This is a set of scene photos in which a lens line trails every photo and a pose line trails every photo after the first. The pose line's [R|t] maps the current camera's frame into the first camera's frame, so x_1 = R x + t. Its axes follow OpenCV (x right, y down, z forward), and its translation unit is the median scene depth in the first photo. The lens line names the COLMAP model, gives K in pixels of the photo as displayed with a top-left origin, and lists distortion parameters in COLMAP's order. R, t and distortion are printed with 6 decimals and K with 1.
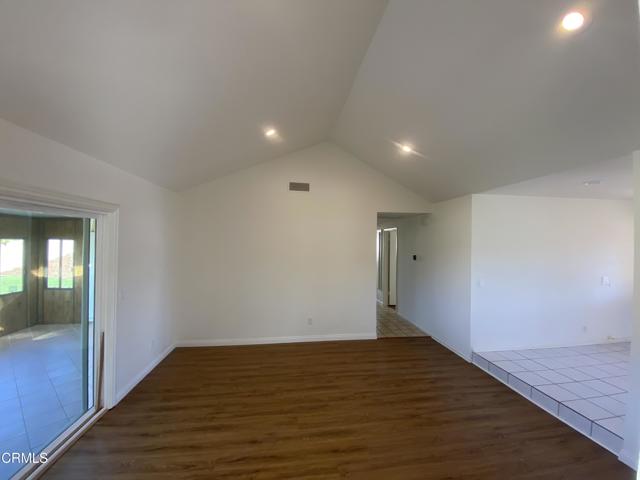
lens RADIAL K [[262.6, 0, 321.6], [0, 262.6, 235.6], [0, 0, 1]] dist [0.016267, -0.001176]
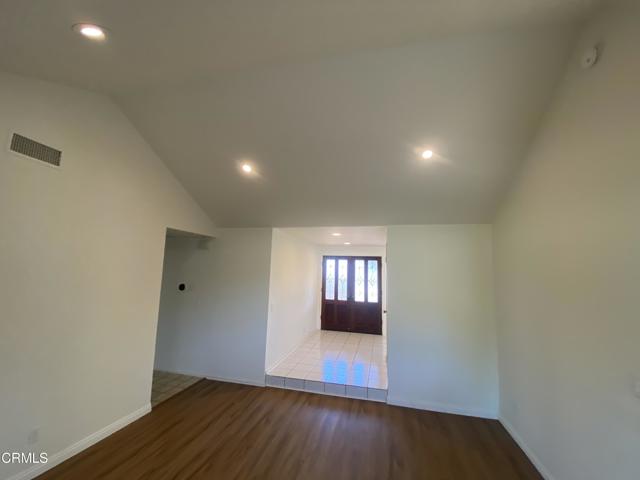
lens RADIAL K [[262.6, 0, 319.1], [0, 262.6, 236.2], [0, 0, 1]] dist [0.016267, -0.001176]
pose [[0.376295, 0.131934, 0.917058, -0.348333], [-0.045344, 0.991245, -0.124002, 0.010161], [-0.925390, 0.005079, 0.378983, 0.361047]]
